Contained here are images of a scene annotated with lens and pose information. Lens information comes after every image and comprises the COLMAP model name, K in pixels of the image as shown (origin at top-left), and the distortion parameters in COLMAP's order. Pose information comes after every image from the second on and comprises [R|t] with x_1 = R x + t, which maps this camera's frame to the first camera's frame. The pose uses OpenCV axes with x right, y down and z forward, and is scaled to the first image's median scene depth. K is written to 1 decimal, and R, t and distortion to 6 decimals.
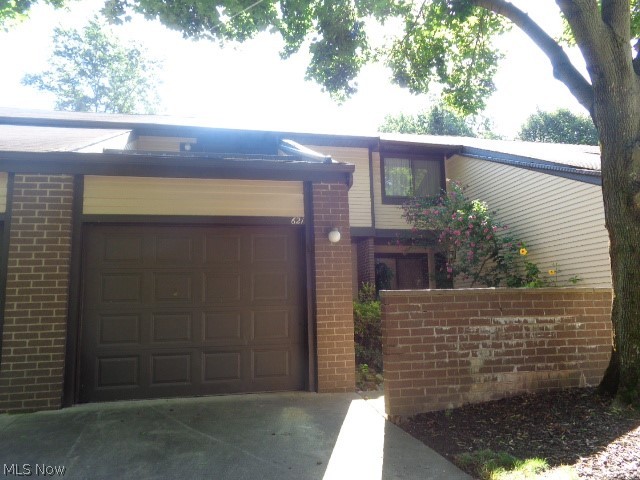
lens RADIAL K [[490.0, 0, 319.6], [0, 490.0, 241.6], [0, 0, 1]] dist [0.002428, 0.012039]
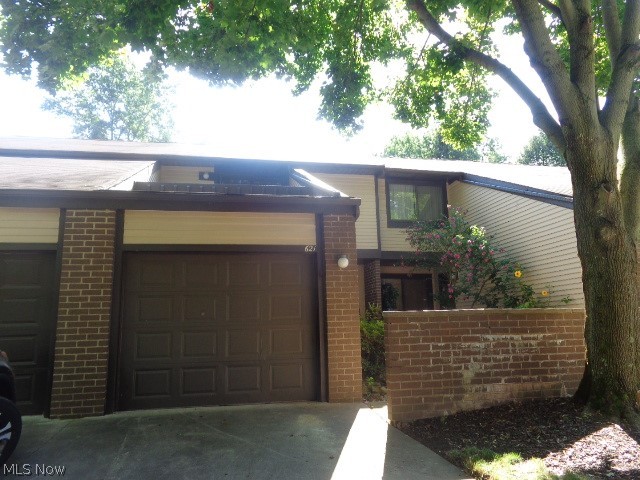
lens RADIAL K [[490.0, 0, 321.7], [0, 490.0, 237.4], [0, 0, 1]] dist [0.002428, 0.012039]
pose [[0.999937, -0.001540, -0.011129, -0.006364], [0.001038, 0.998986, -0.045012, -0.017803], [0.011187, 0.044997, 0.998924, -0.131064]]
